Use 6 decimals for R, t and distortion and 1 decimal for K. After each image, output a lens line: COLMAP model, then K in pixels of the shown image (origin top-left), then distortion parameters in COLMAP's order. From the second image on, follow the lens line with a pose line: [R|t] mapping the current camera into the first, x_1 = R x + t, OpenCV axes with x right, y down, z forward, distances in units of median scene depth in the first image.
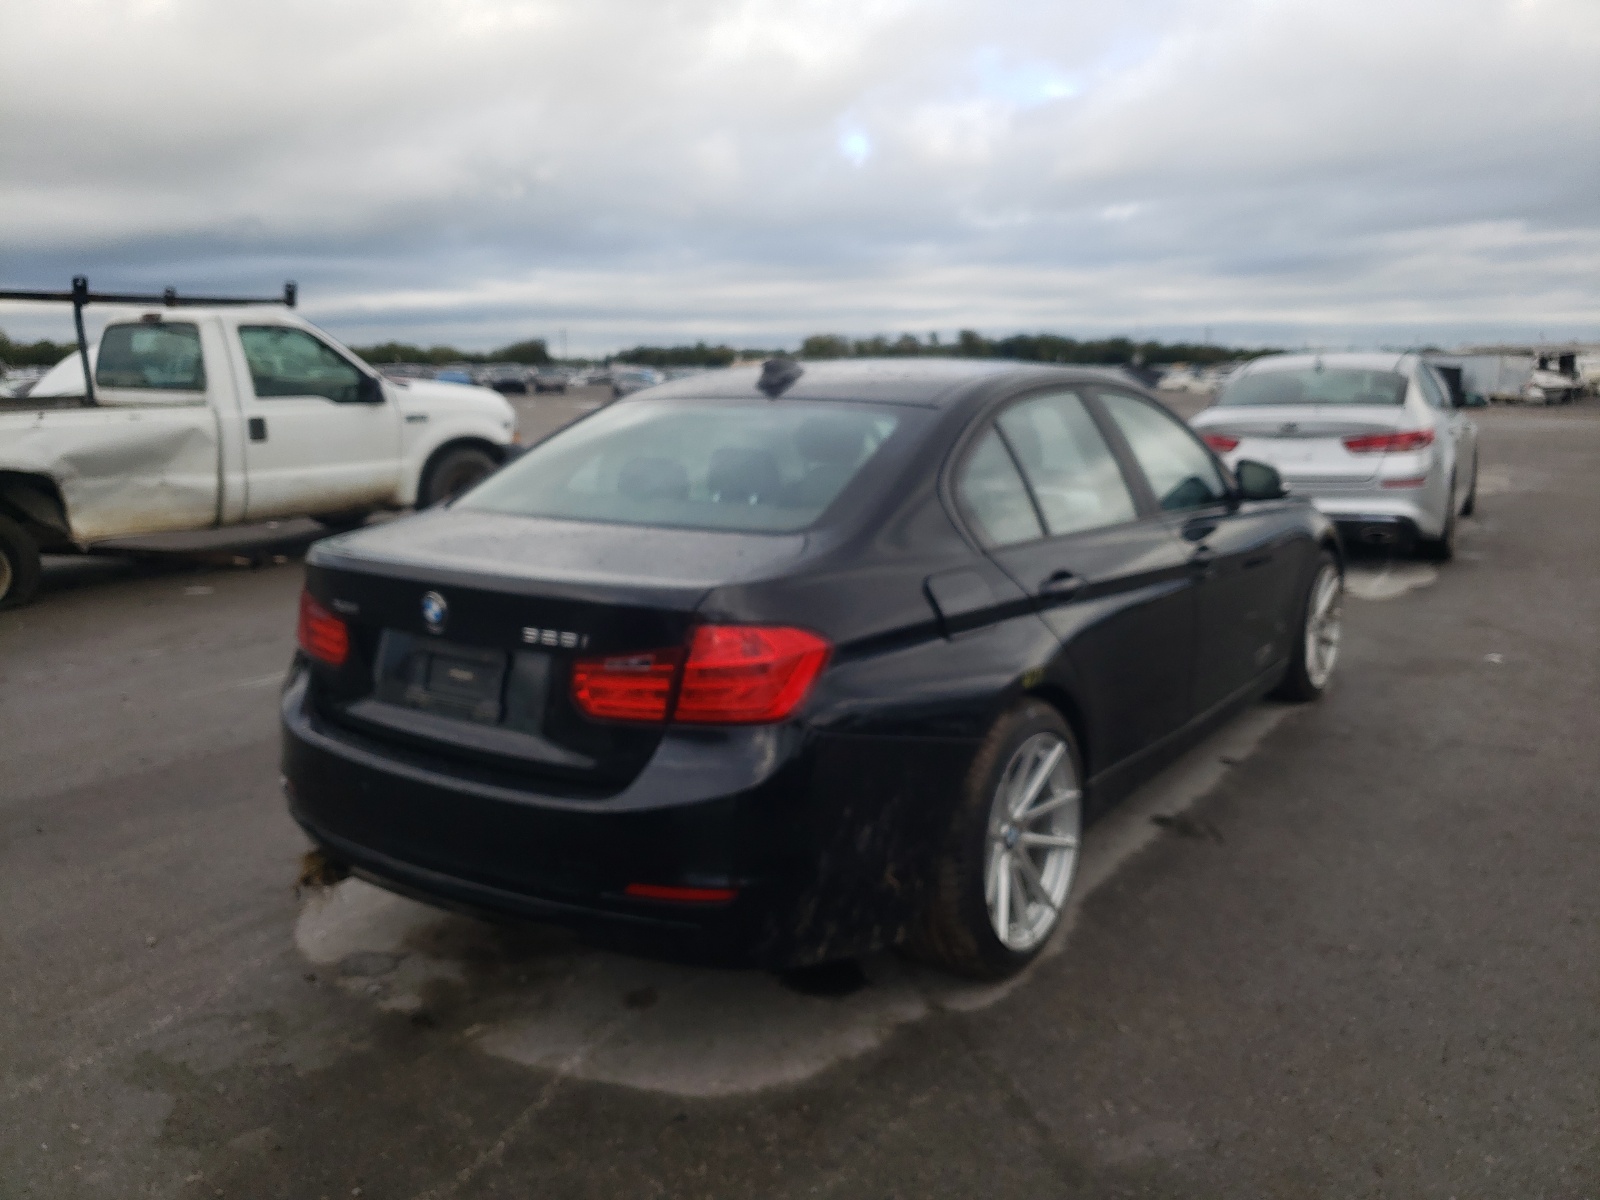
lens RADIAL K [[1195.9, 0, 800.0], [0, 1195.9, 600.0], [0, 0, 1]] dist [-0.002303, -0.002491]
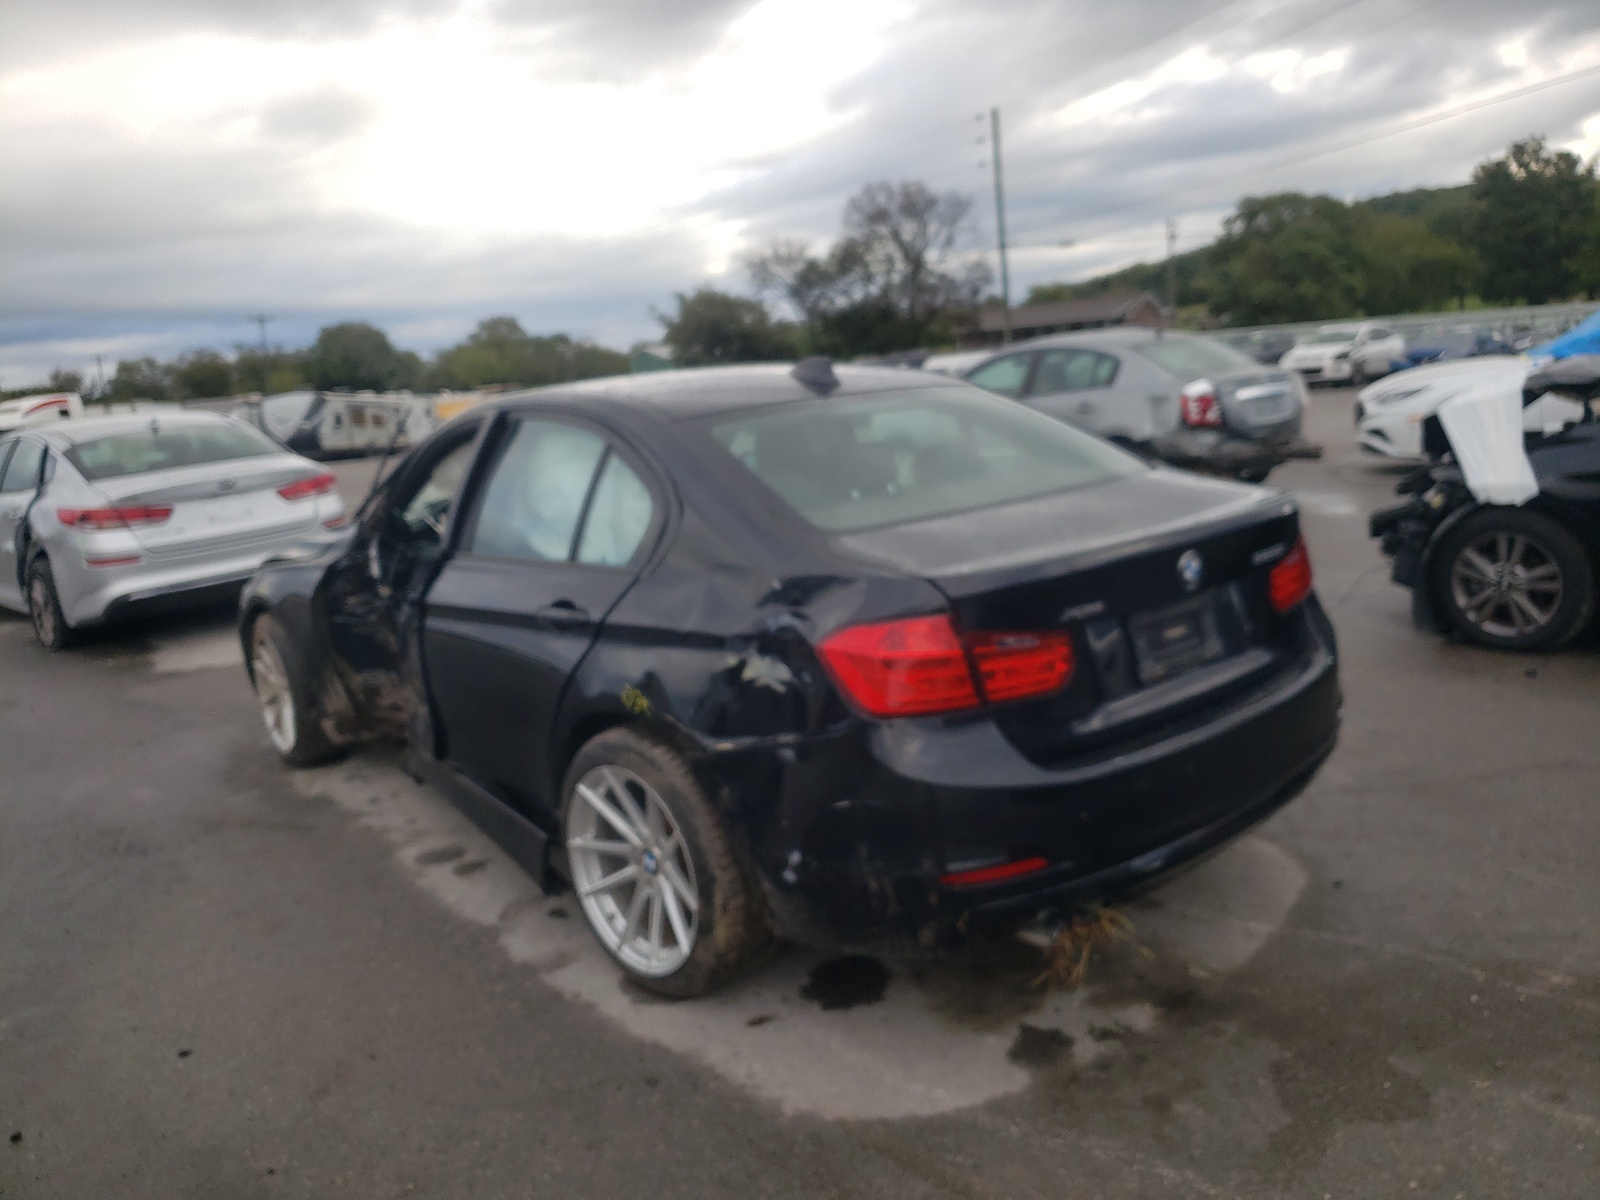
lens RADIAL K [[1222.3, 0, 800.0], [0, 1222.3, 600.0], [0, 0, 1]] dist [0.001642, 0.000545]
pose [[0.286678, -0.186555, 0.939688, -1.313068], [0.254705, 0.960398, 0.112962, -0.160887], [-0.923548, 0.206959, 0.322841, 0.911440]]
